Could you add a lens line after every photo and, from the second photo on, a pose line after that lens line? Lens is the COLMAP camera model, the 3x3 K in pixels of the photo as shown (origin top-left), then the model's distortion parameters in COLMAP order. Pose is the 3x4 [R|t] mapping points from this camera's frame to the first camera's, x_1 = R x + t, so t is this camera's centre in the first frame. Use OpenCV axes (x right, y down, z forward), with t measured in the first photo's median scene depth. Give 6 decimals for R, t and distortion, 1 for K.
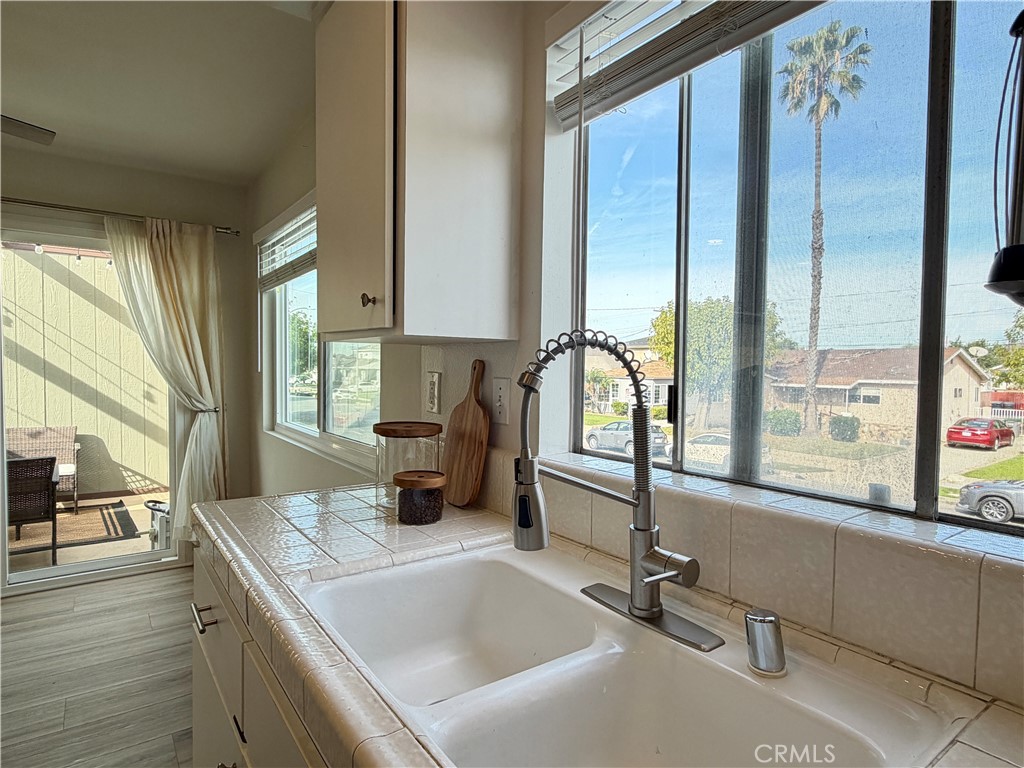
lens RADIAL K [[569.3, 0, 508.0], [0, 569.3, 388.1], [0, 0, 1]] dist [-0.001002, 0.000677]
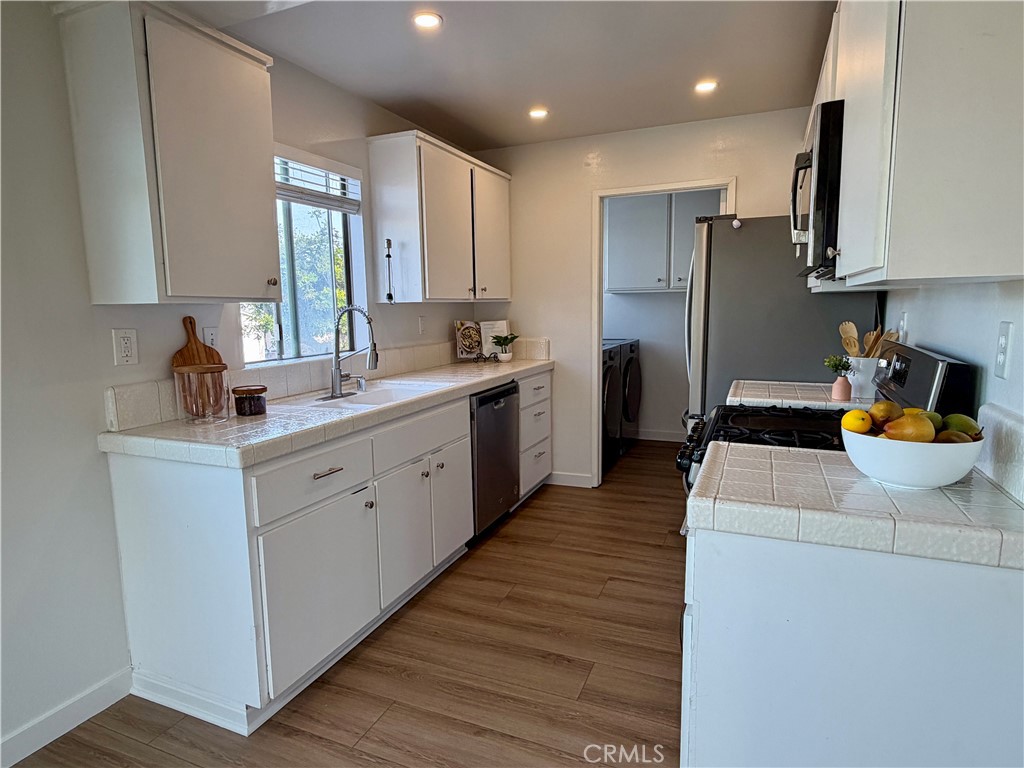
lens RADIAL K [[581.6, 0, 509.1], [0, 581.6, 387.3], [0, 0, 1]] dist [0.001387, 0.000255]
pose [[-0.510650, -0.124711, 0.850696, -0.729669], [0.042474, 0.984557, 0.169831, -0.037561], [-0.858739, 0.122857, -0.497467, 0.441735]]
